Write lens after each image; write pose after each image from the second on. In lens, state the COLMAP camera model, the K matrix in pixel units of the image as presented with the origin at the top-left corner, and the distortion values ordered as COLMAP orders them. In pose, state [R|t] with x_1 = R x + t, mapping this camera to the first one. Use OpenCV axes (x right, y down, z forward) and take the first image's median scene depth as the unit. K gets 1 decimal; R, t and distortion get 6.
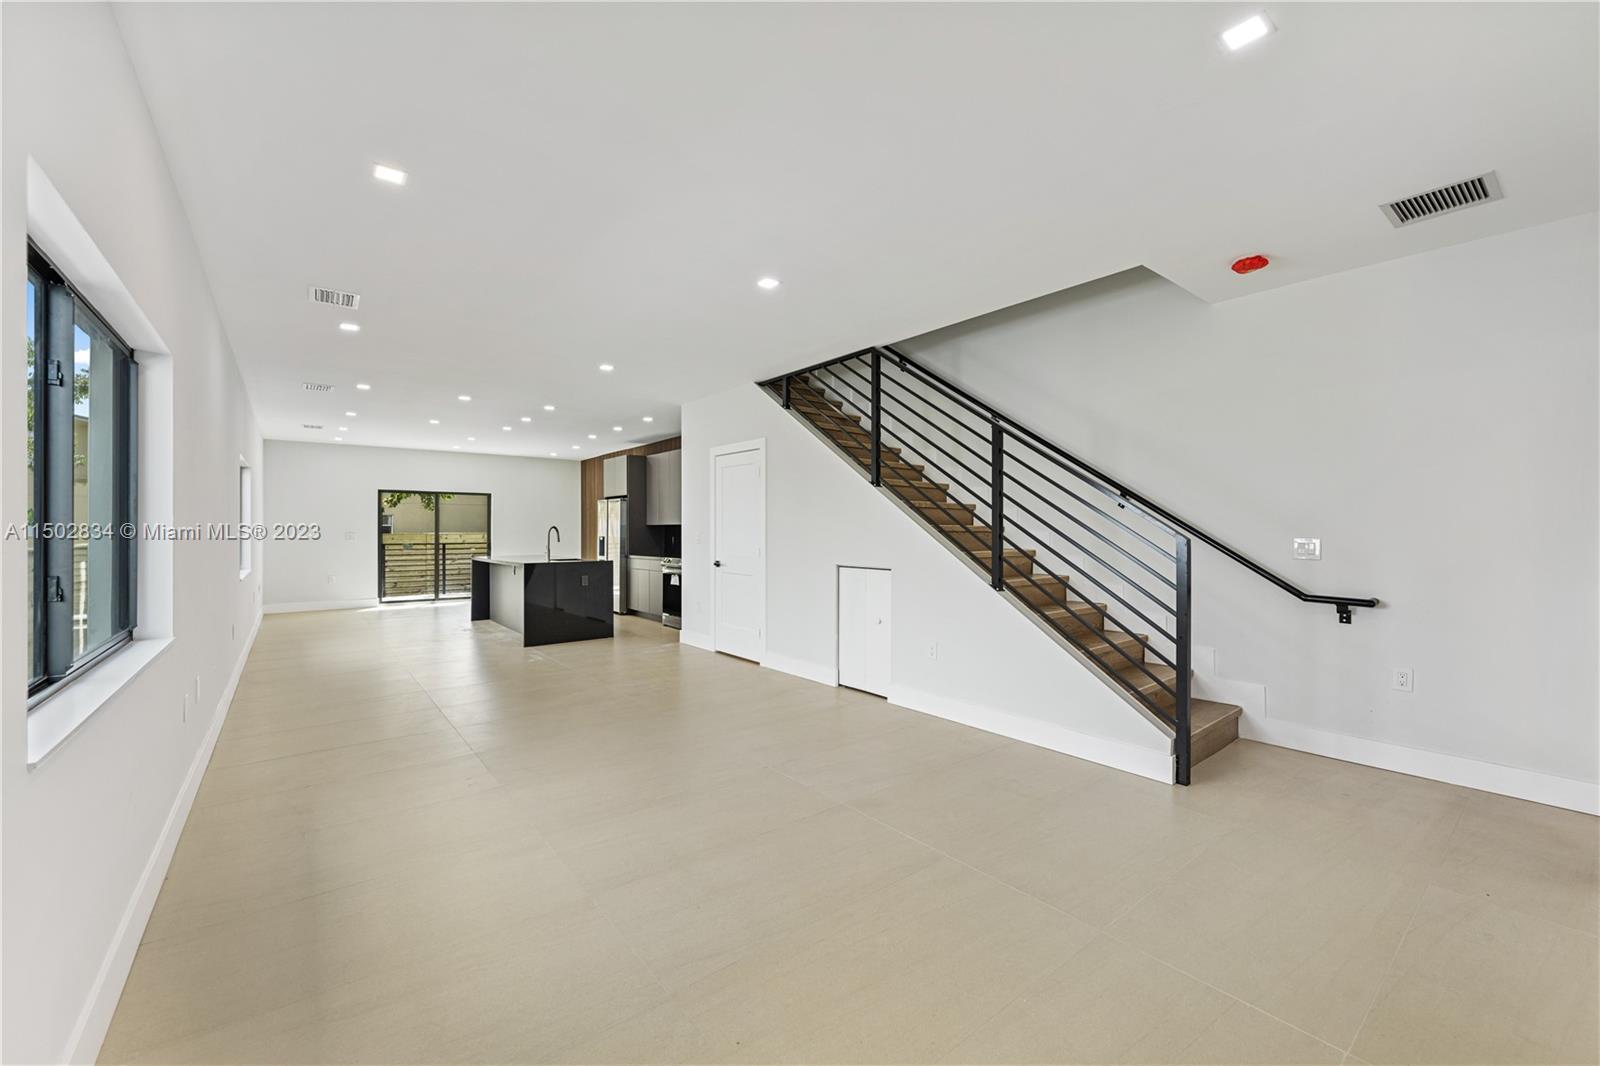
lens RADIAL K [[644.0, 0, 800.0], [0, 644.0, 533.9], [0, 0, 1]] dist [0.002080, 0.000393]
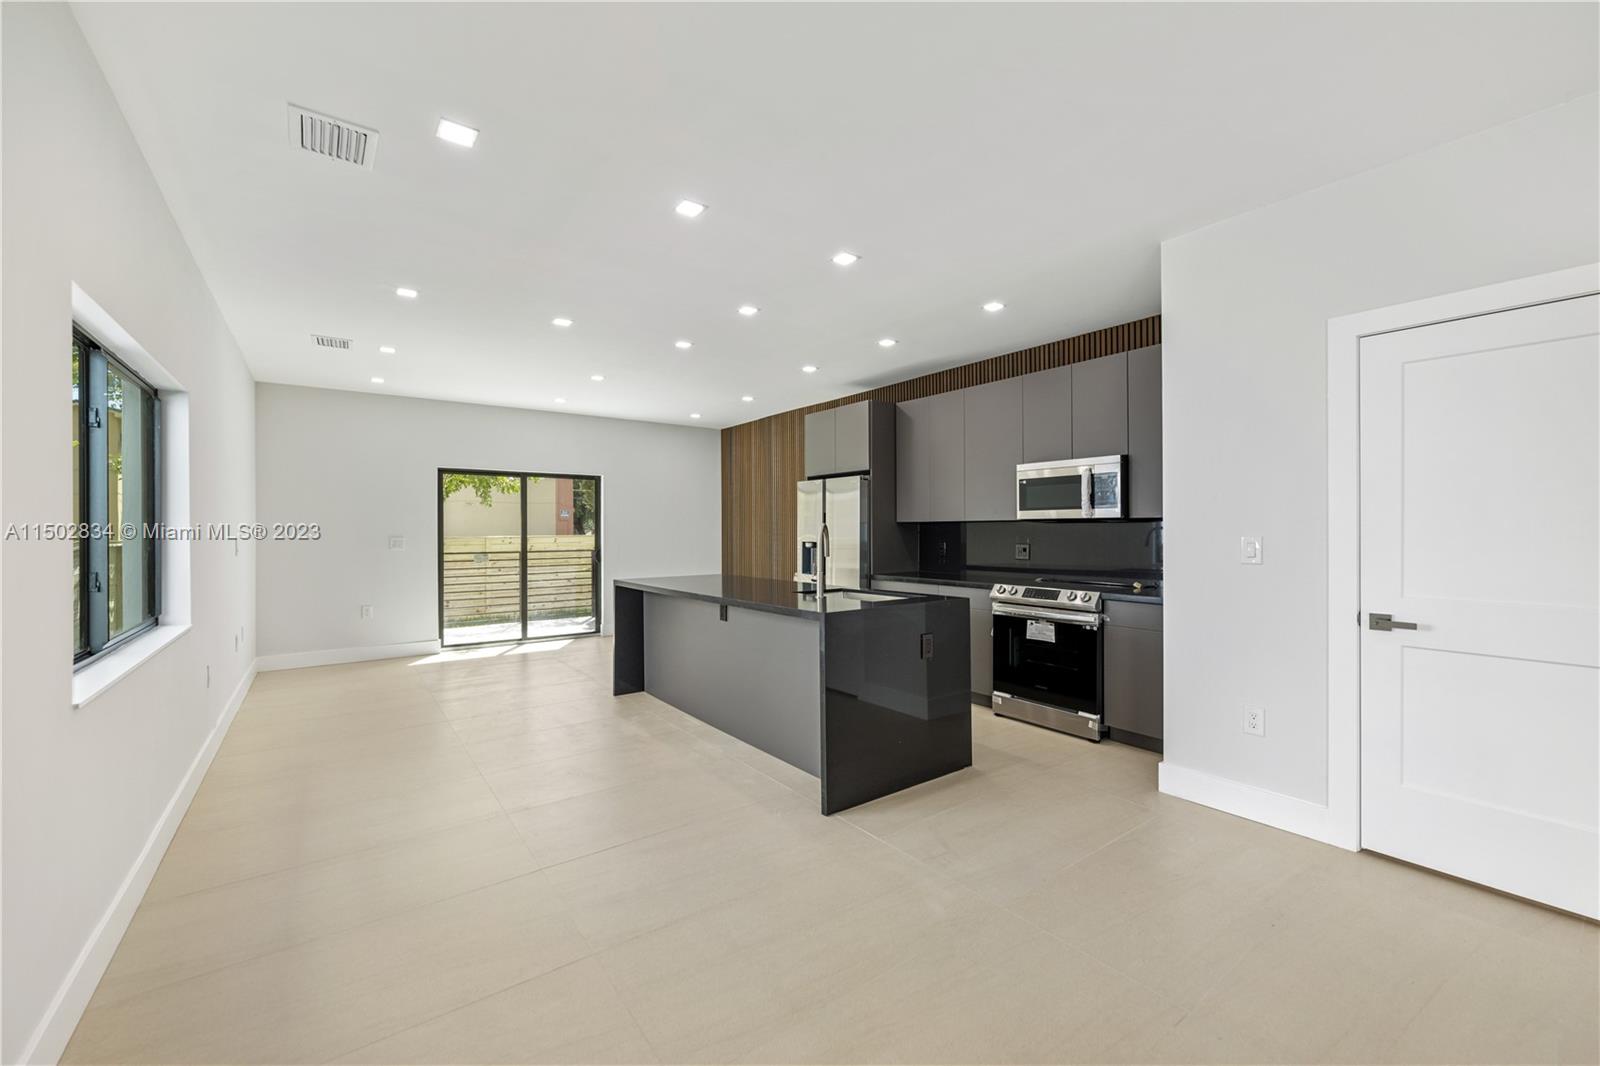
lens RADIAL K [[644.0, 0, 800.2], [0, 644.0, 528.2], [0, 0, 1]] dist [0.002080, 0.000393]
pose [[0.999597, -0.005405, -0.027856, -0.298349], [0.005304, 0.999979, -0.003675, -0.005897], [0.027875, 0.003525, 0.999605, 0.401012]]
